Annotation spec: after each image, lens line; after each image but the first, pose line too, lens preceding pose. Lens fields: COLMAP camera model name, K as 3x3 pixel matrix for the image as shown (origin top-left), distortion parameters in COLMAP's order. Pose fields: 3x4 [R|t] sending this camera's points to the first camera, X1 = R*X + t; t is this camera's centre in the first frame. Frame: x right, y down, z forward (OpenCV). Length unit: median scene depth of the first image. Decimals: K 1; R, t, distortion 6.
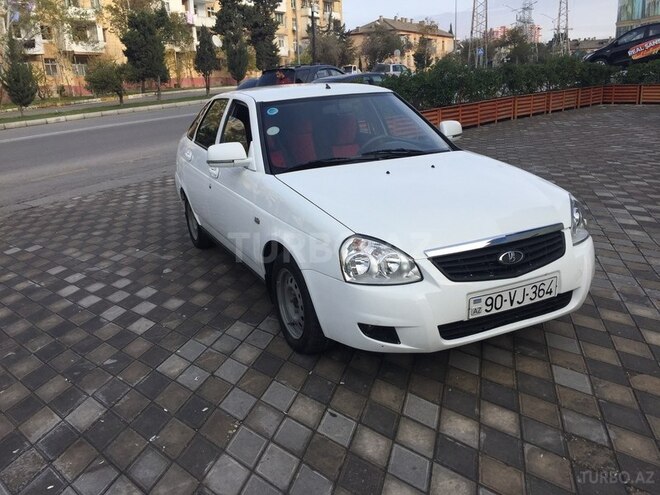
lens RADIAL K [[570.7, 0, 330.3], [0, 570.7, 250.2], [0, 0, 1]] dist [0.086200, -0.124794]
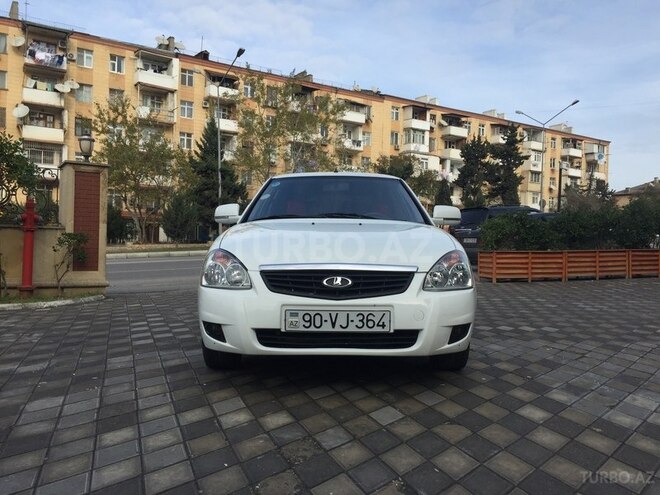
lens RADIAL K [[570.7, 0, 332.7], [0, 570.7, 261.4], [0, 0, 1]] dist [0.086200, -0.124794]
pose [[0.898634, 0.081217, -0.431116, 0.758947], [-0.183198, 0.962400, -0.200562, 0.190107], [0.398617, 0.259212, 0.879724, 0.040117]]
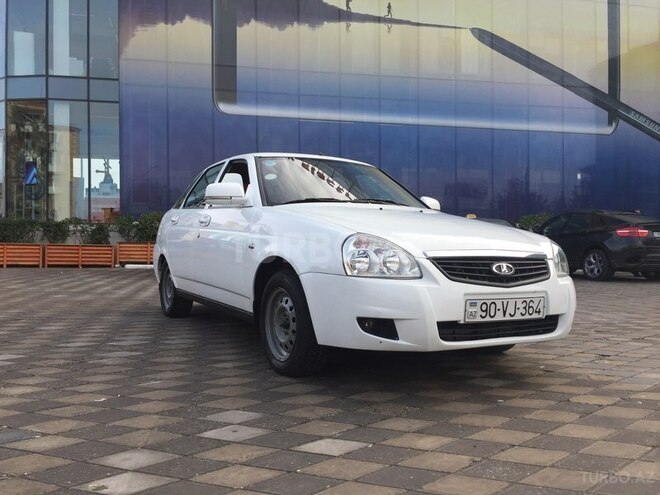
lens RADIAL K [[570.7, 0, 330.5], [0, 570.7, 249.9], [0, 0, 1]] dist [0.086200, -0.124794]
pose [[0.993937, 0.080998, 0.074359, -0.078334], [-0.057351, 0.958894, -0.277908, 0.284982], [-0.093812, 0.271958, 0.957726, 0.015732]]
